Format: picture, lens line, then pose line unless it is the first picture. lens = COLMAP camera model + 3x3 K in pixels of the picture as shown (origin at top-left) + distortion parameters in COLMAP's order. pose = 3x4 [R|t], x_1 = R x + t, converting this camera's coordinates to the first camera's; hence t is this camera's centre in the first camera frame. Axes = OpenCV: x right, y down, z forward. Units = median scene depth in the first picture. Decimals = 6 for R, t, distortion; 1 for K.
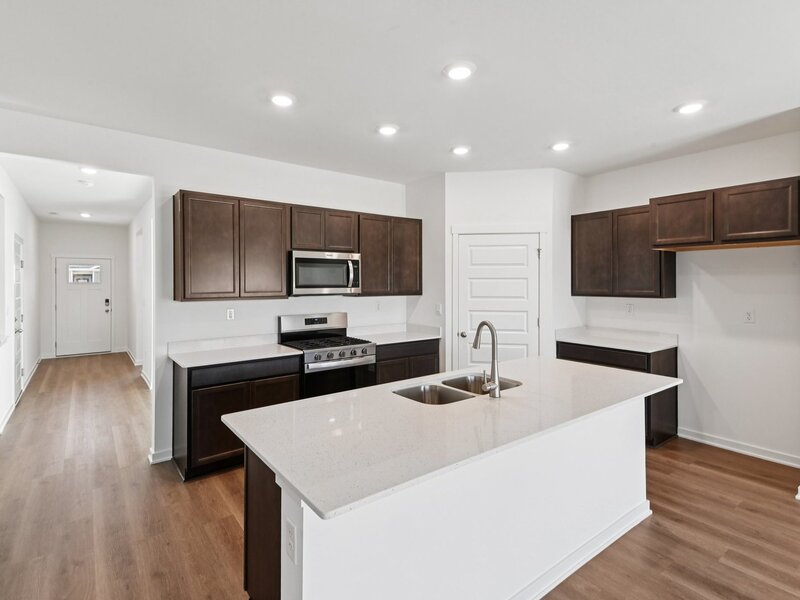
lens RADIAL K [[409.2, 0, 396.6], [0, 409.2, 279.8], [0, 0, 1]] dist [0.043470, -0.000127]
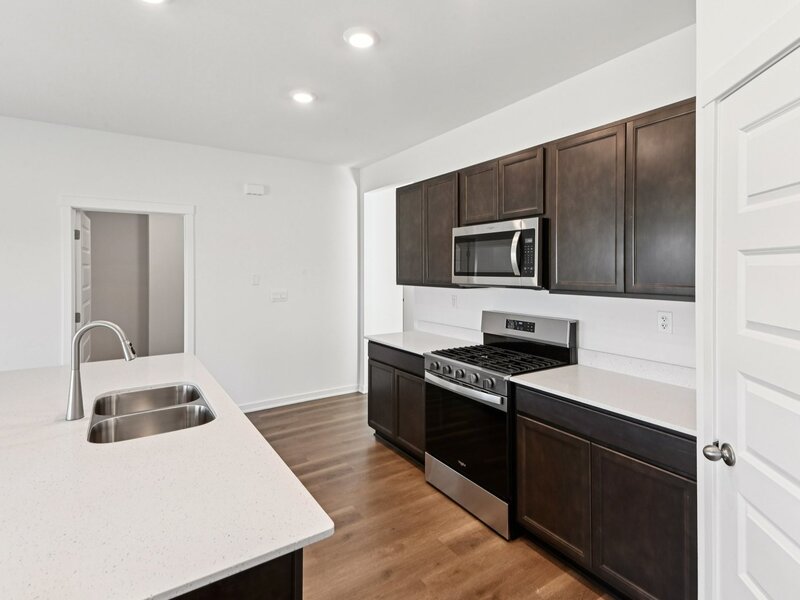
lens RADIAL K [[412.9, 0, 401.7], [0, 412.9, 269.0], [0, 0, 1]] dist [0.017618, -0.000883]
pose [[-0.068621, -0.002675, -0.997639, 0.494412], [0.004079, 0.999987, -0.002962, 0.009056], [0.997634, -0.004273, -0.068609, 0.849208]]
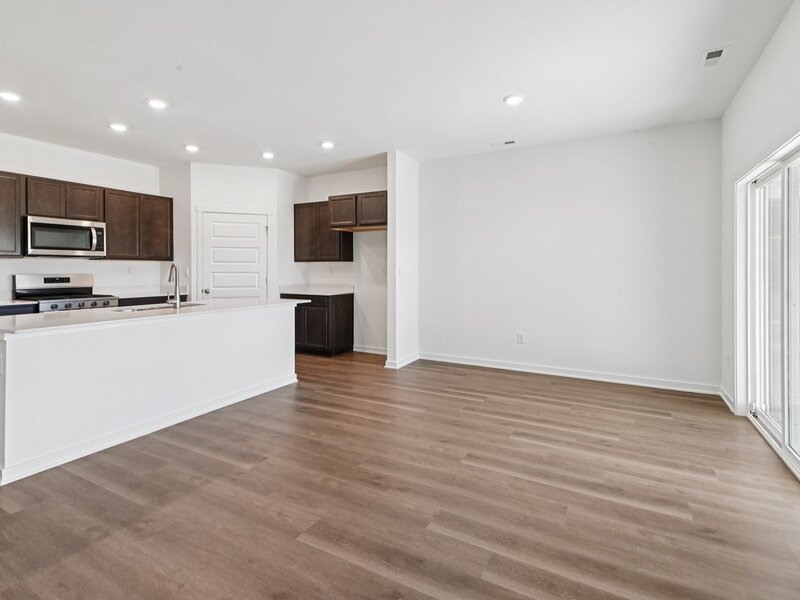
lens RADIAL K [[412.9, 0, 401.7], [0, 412.9, 269.0], [0, 0, 1]] dist [0.017618, -0.000883]
pose [[0.908103, 0.002423, 0.418741, 0.185241], [-0.005016, 0.999974, 0.005091, 0.059259], [-0.418718, -0.006724, 0.908092, -0.449541]]
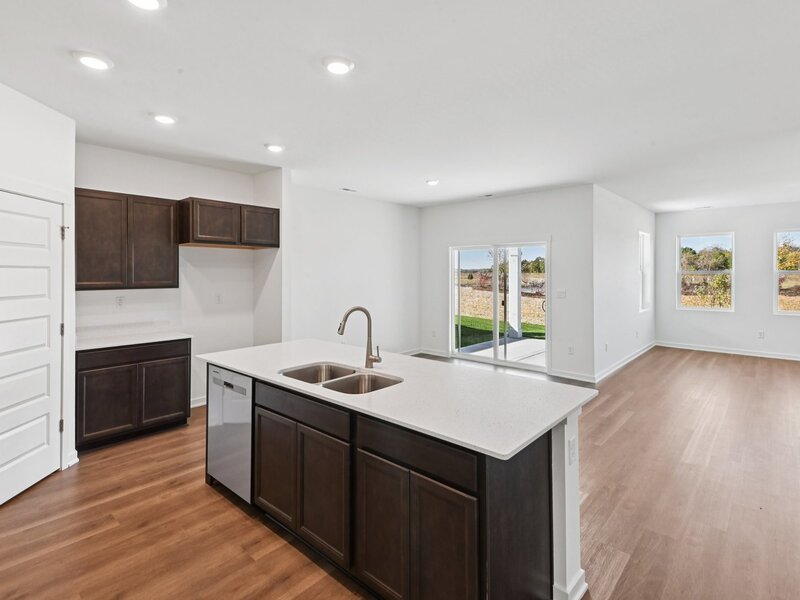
lens RADIAL K [[409.2, 0, 396.6], [0, 409.2, 279.8], [0, 0, 1]] dist [0.043470, -0.000127]
pose [[-0.183114, -0.013334, 0.983001, -0.492291], [-0.005134, 0.999907, 0.012607, 0.005582], [-0.983078, -0.002738, -0.183165, 0.588088]]
